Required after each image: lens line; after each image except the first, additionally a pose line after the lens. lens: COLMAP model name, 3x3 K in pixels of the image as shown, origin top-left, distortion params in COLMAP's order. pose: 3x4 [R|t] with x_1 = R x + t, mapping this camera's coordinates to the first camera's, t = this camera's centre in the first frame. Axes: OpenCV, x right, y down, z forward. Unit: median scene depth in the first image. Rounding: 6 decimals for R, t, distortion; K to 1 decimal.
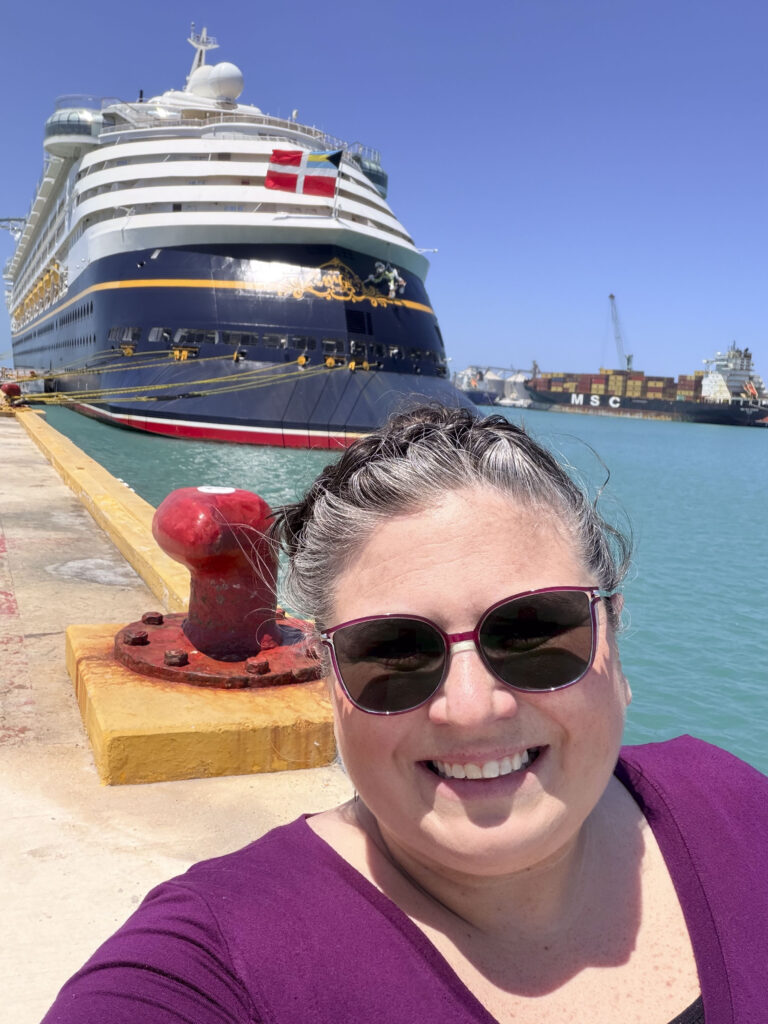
lens RADIAL K [[926.5, 0, 382.9], [0, 926.5, 510.4], [0, 0, 1]] dist [-0.023337, 0.012720]
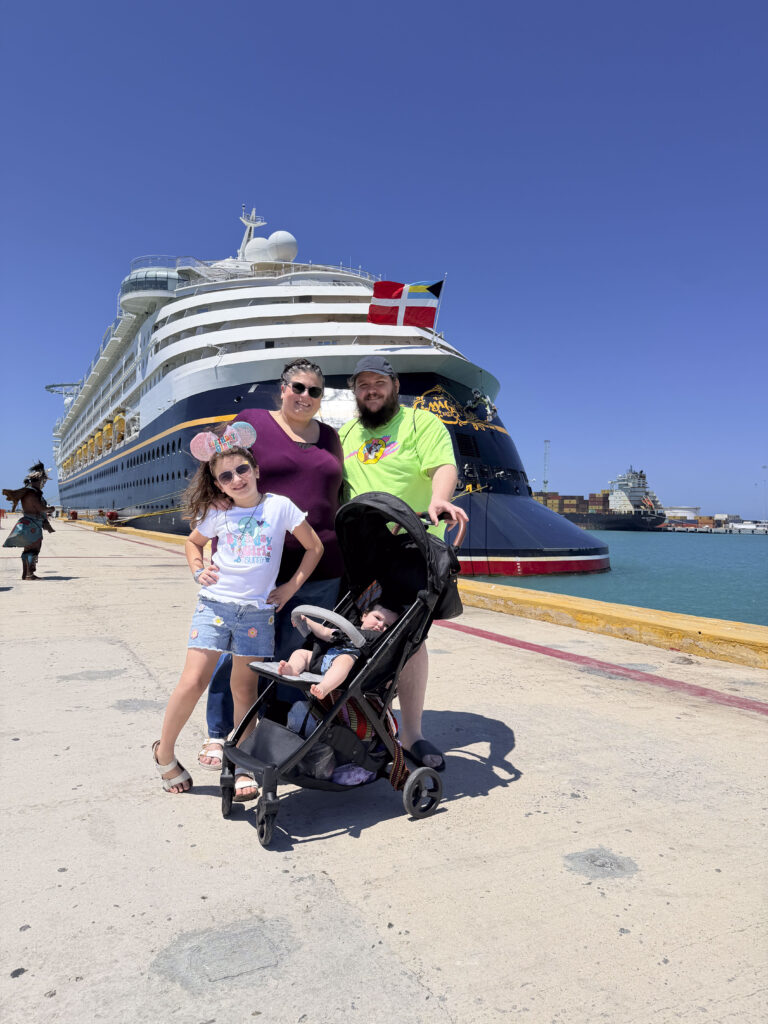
lens RADIAL K [[697.7, 0, 377.1], [0, 697.7, 522.7], [0, 0, 1]] dist [-0.023025, -0.005759]
pose [[0.996235, -0.044283, 0.074530, -0.138392], [0.052807, 0.991775, -0.116588, -0.028010], [-0.068755, 0.120085, 0.990380, 0.201730]]
